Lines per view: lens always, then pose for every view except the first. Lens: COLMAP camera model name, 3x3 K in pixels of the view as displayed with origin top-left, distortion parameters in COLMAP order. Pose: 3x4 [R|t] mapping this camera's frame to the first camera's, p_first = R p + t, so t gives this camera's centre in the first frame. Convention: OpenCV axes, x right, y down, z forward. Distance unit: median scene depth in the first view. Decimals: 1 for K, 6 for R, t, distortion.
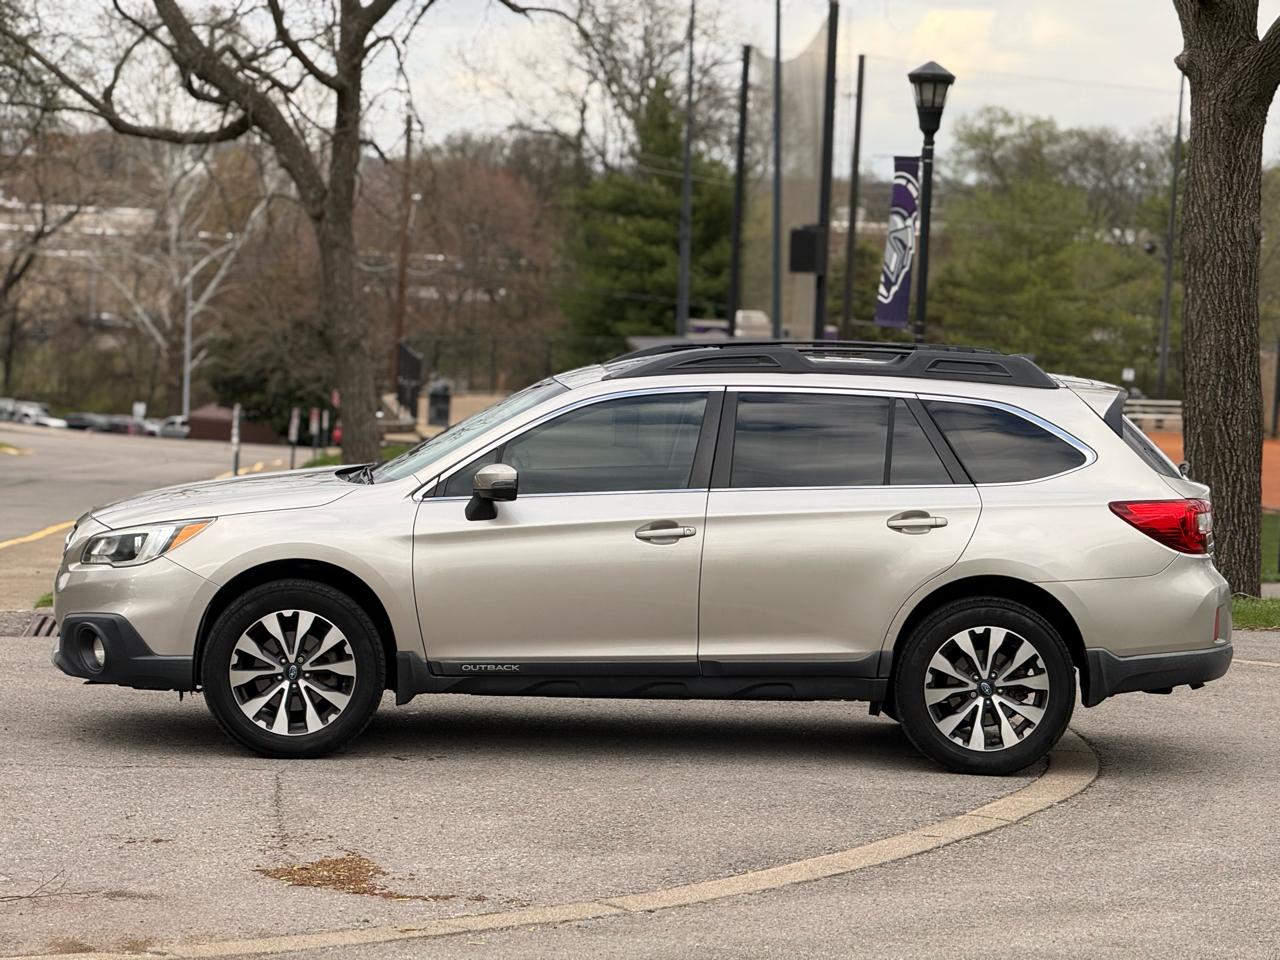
lens RADIAL K [[4512.3, 0, 640.0], [0, 4512.3, 480.0], [0, 0, 1]] dist [0.367441, -0.083156]
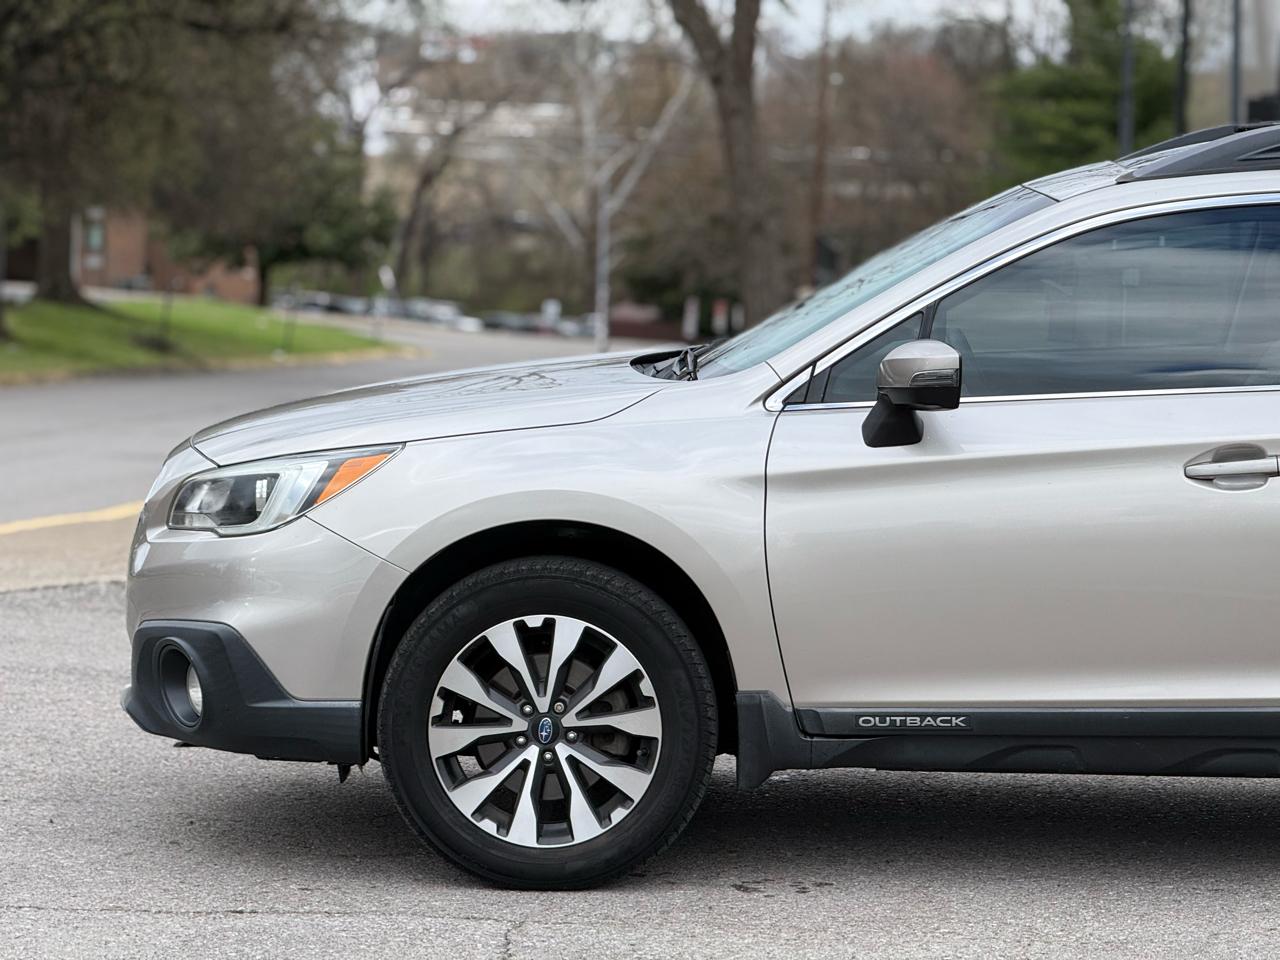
lens RADIAL K [[4512.3, 0, 640.0], [0, 4512.3, 480.0], [0, 0, 1]] dist [0.367441, -0.083156]
pose [[0.995593, -0.004841, -0.093659, -0.014816], [0.006905, 0.999740, 0.021725, 0.001059], [0.093530, -0.022276, 0.995367, 0.464009]]
